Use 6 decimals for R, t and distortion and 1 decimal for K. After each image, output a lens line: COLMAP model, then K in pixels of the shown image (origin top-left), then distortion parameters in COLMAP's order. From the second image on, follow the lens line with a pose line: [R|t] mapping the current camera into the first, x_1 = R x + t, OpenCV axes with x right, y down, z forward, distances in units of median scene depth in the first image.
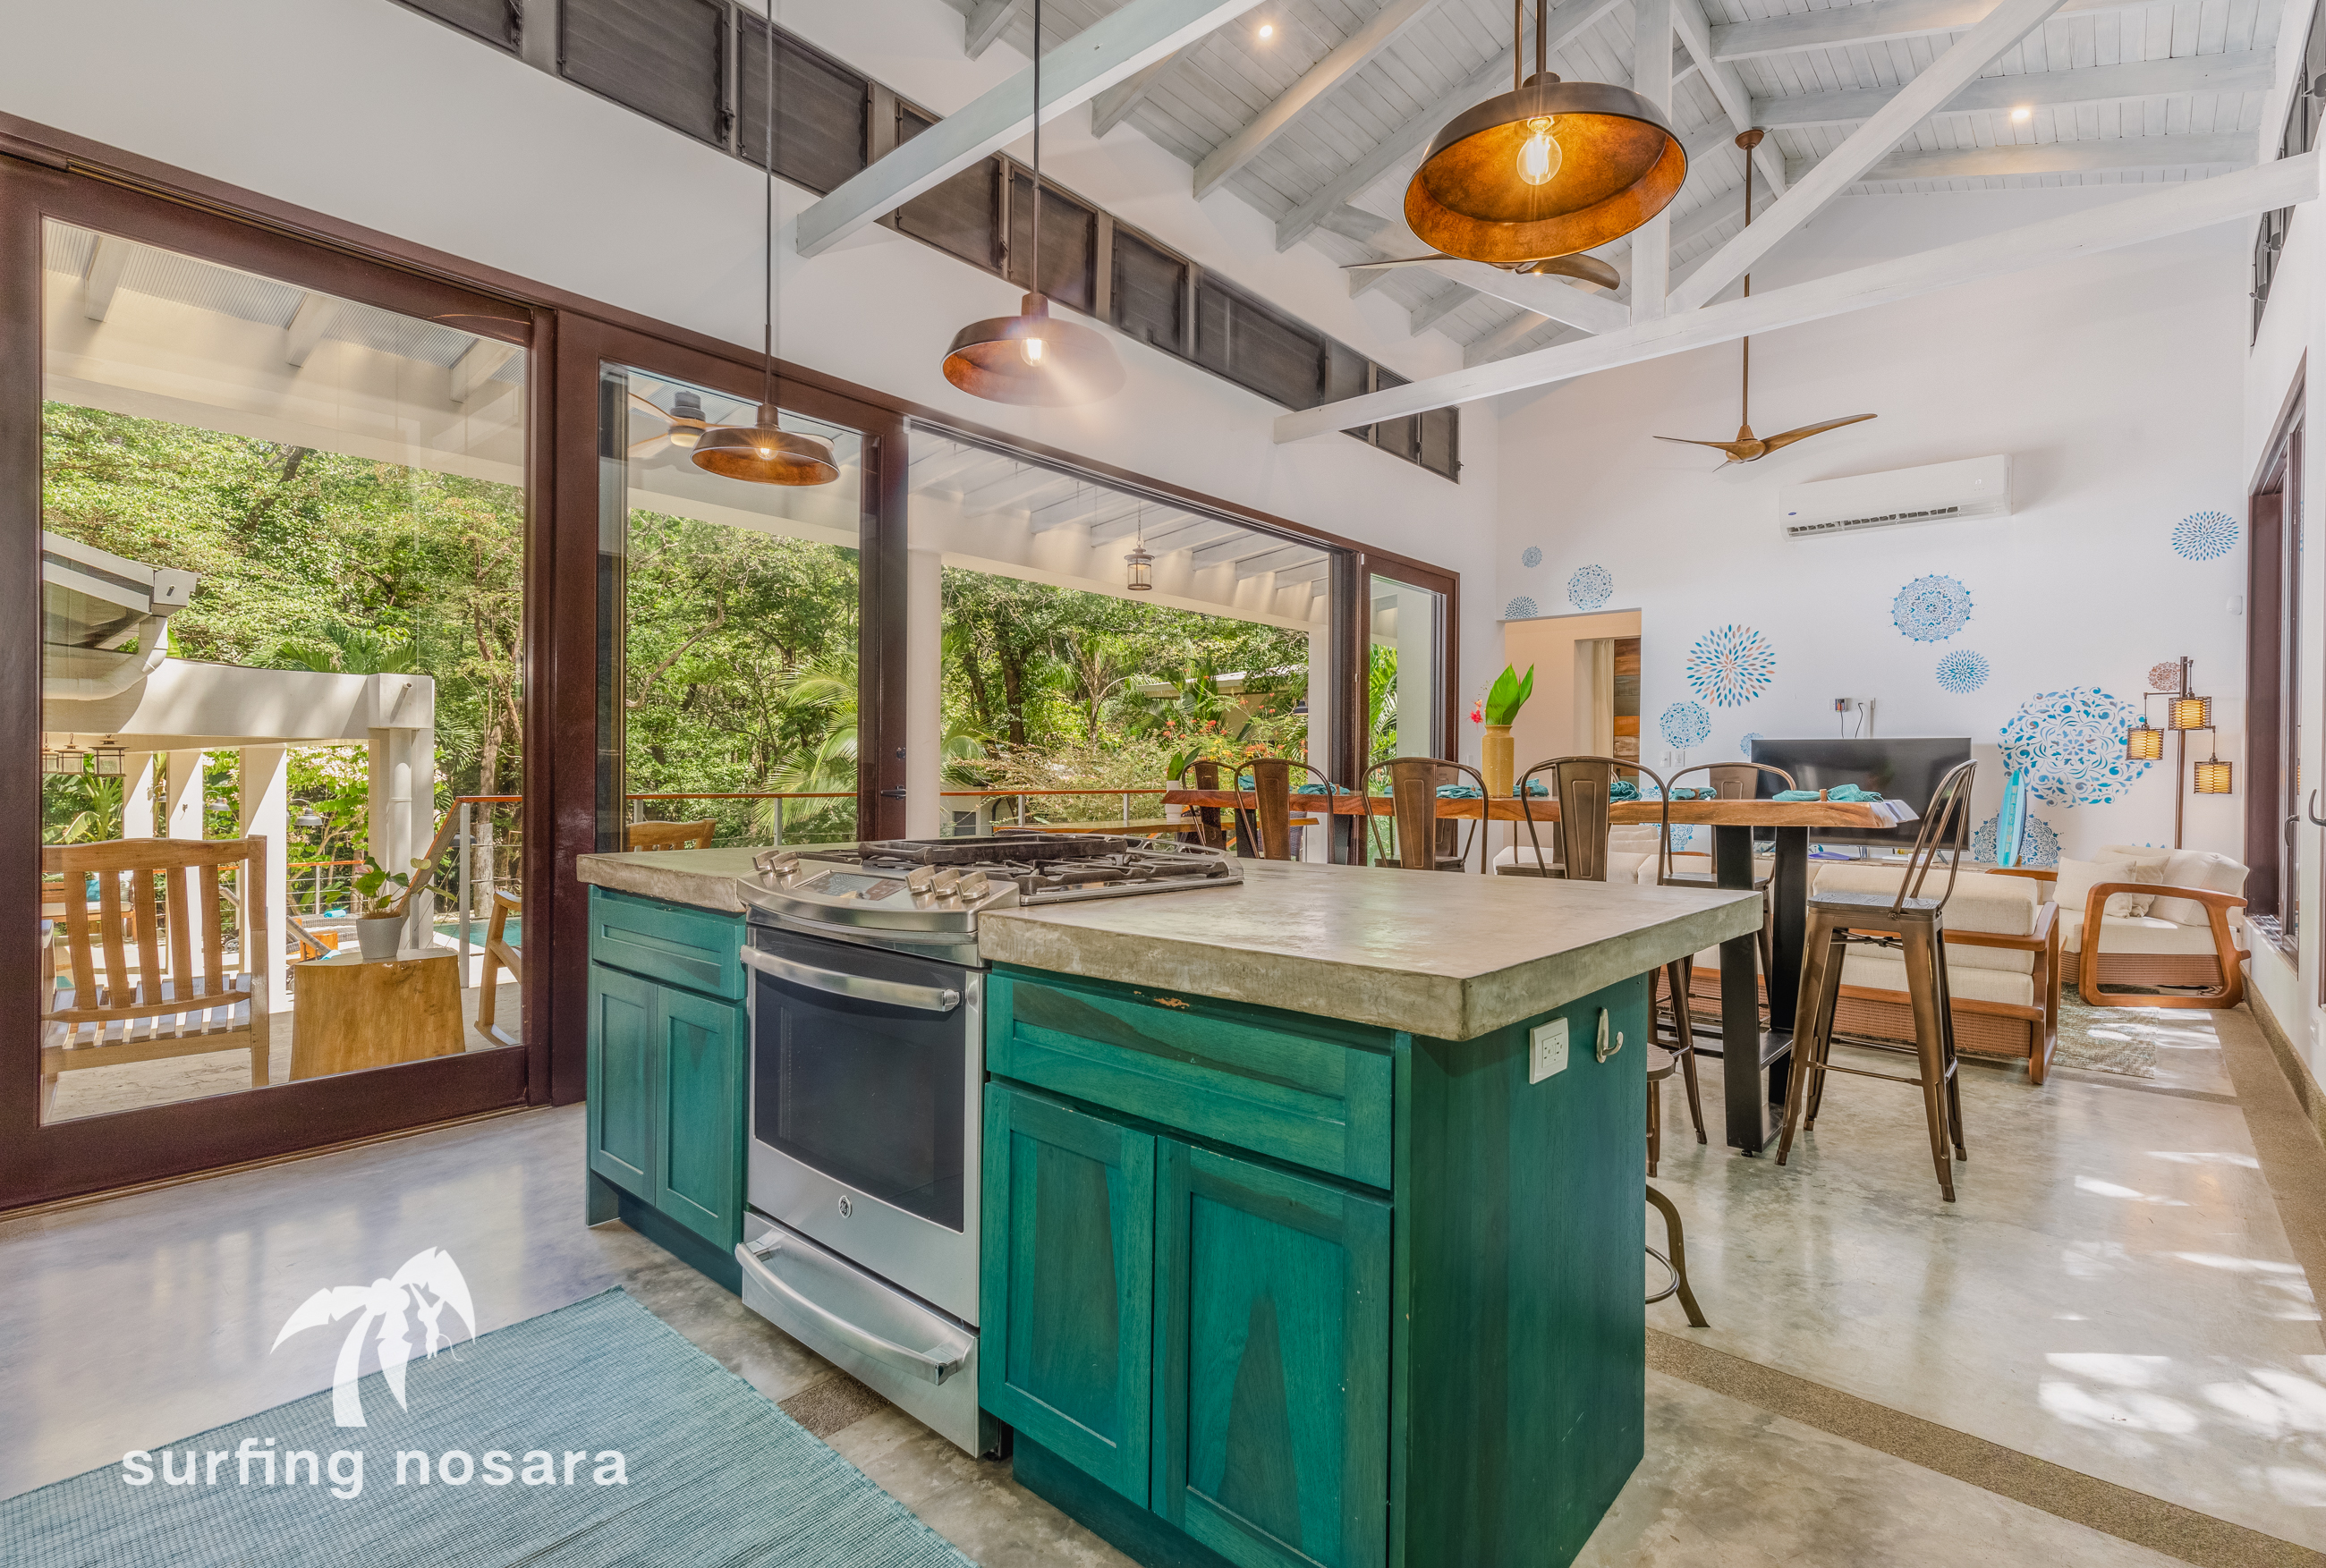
lens RADIAL K [[1031.1, 0, 1216.2], [0, 1031.1, 773.5], [0, 0, 1]] dist [-0.000144, 0.000382]
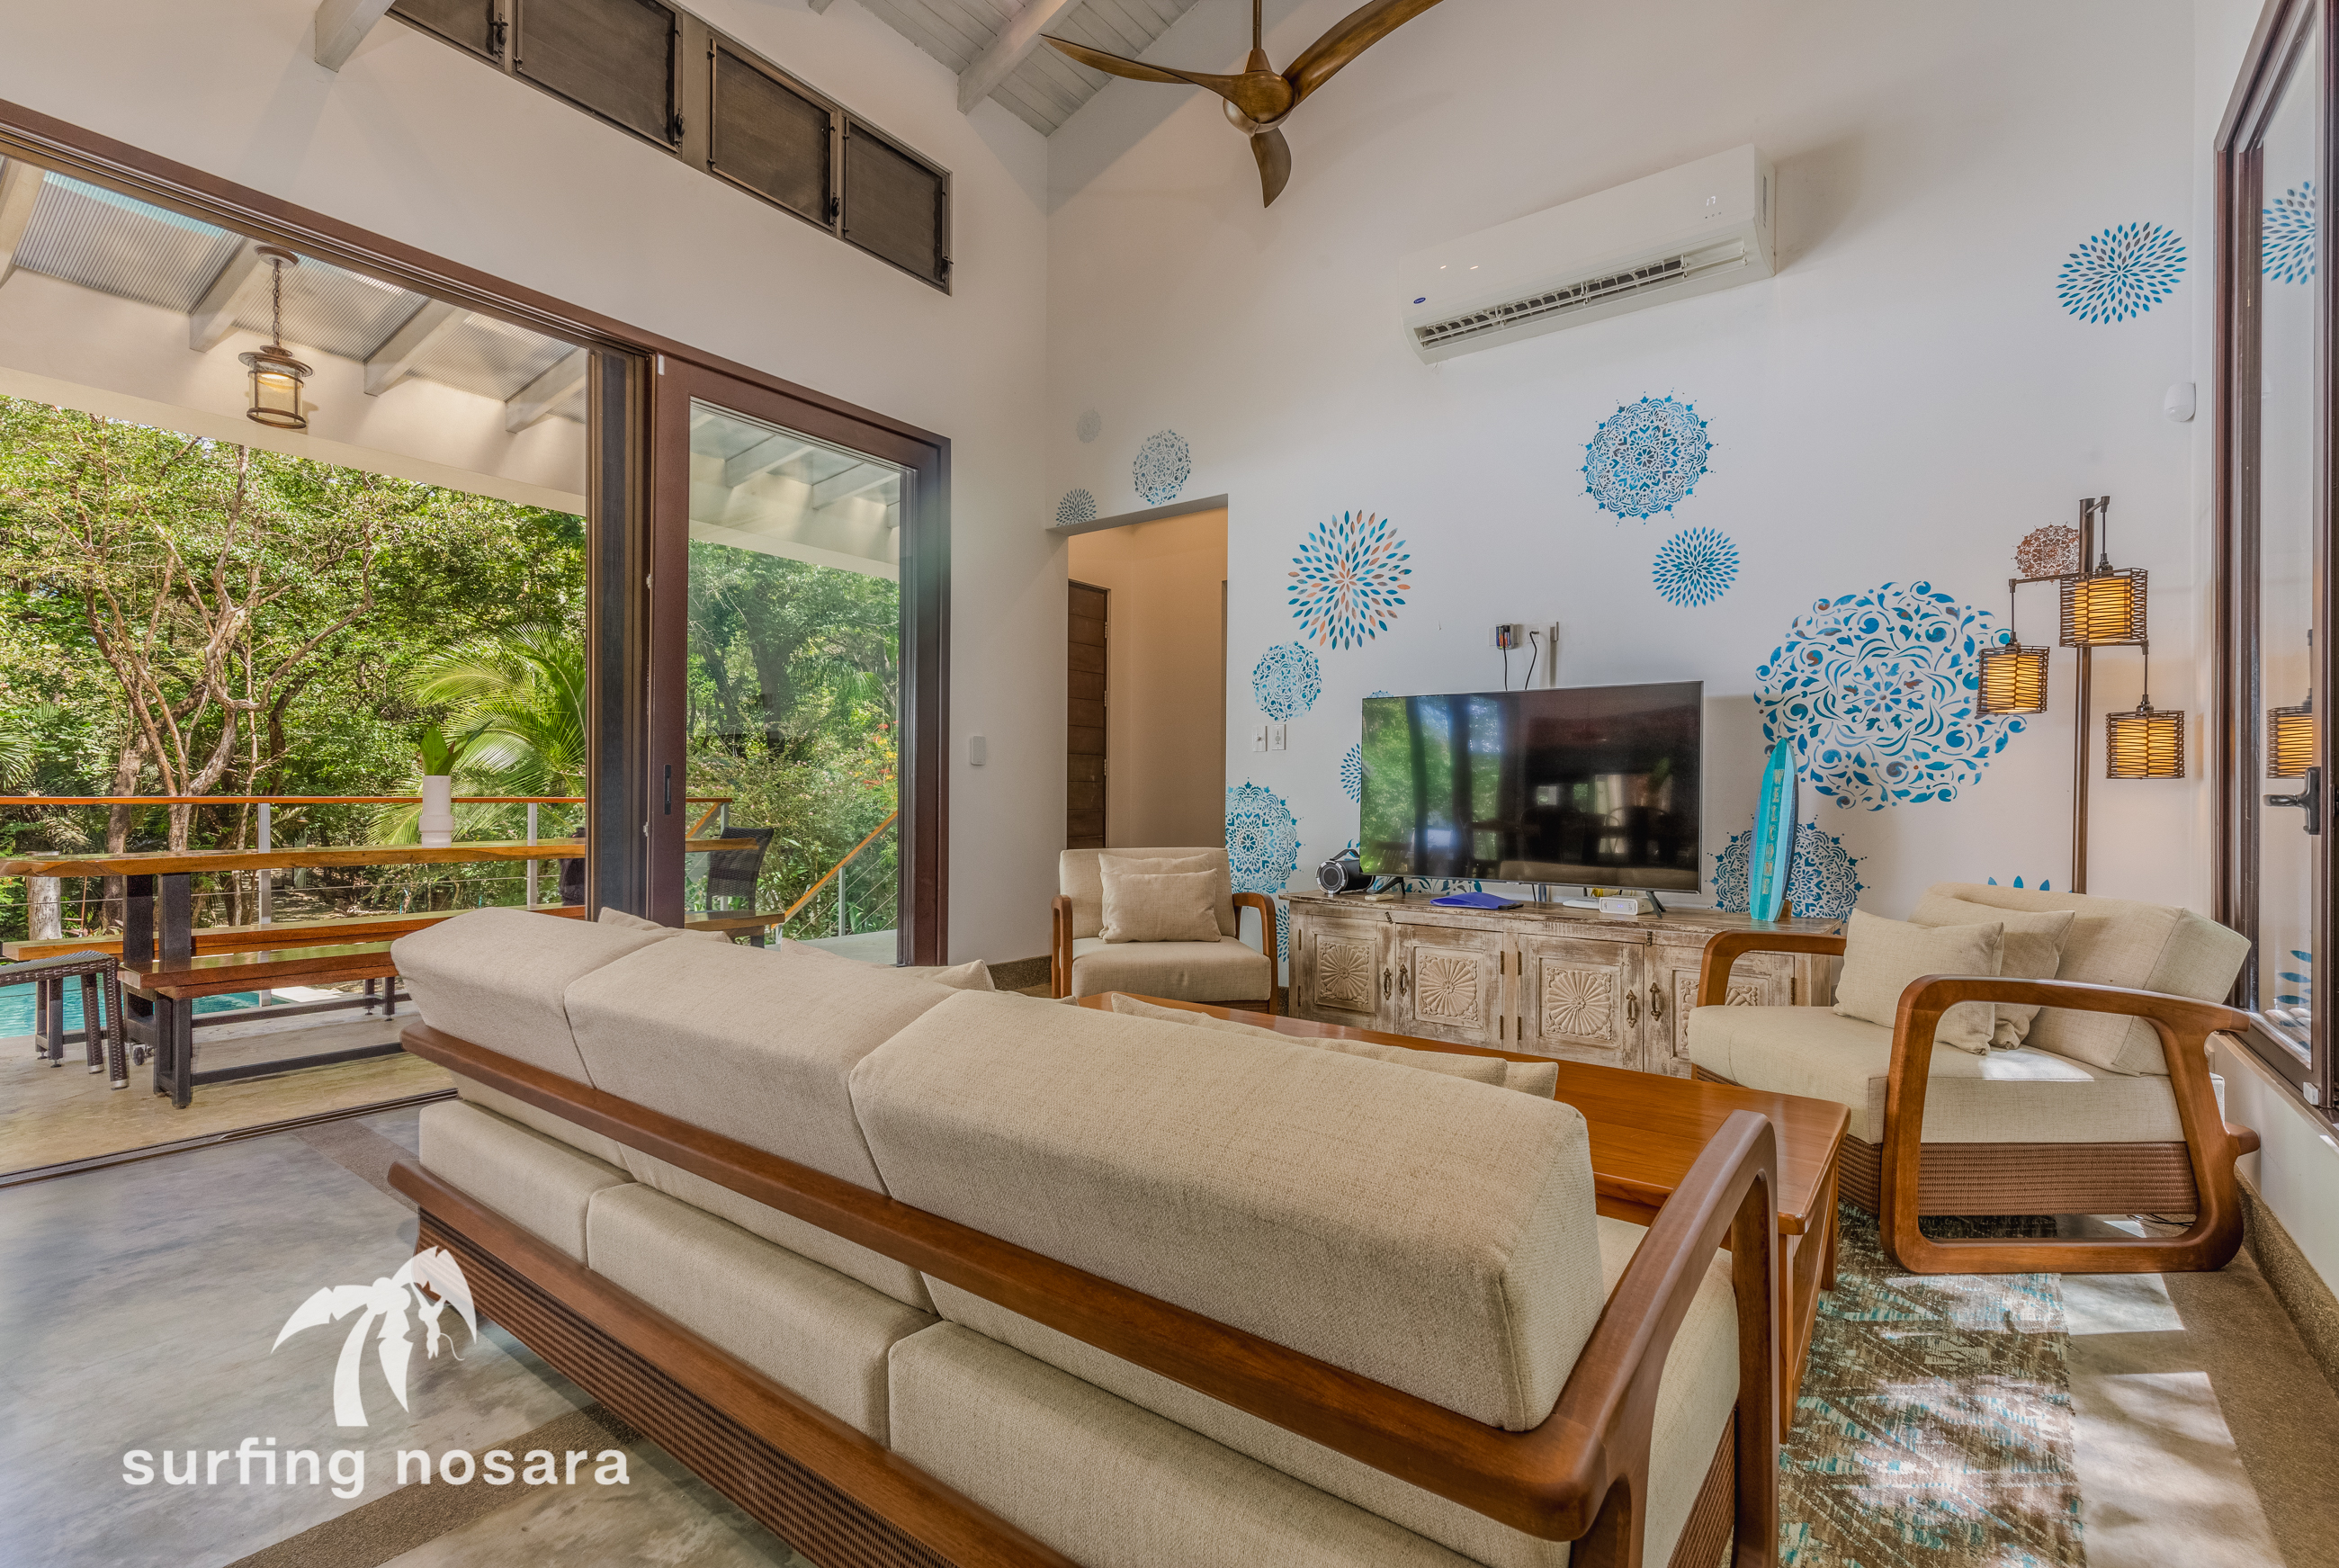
lens RADIAL K [[1039.2, 0, 1176.6], [0, 1039.2, 788.3], [0, 0, 1]] dist [0.004516, -0.001234]
pose [[0.997433, -0.002452, 0.071559, 0.424638], [0.003013, 0.999966, -0.007732, 0.024601], [-0.071538, 0.007928, 0.997406, 0.485268]]
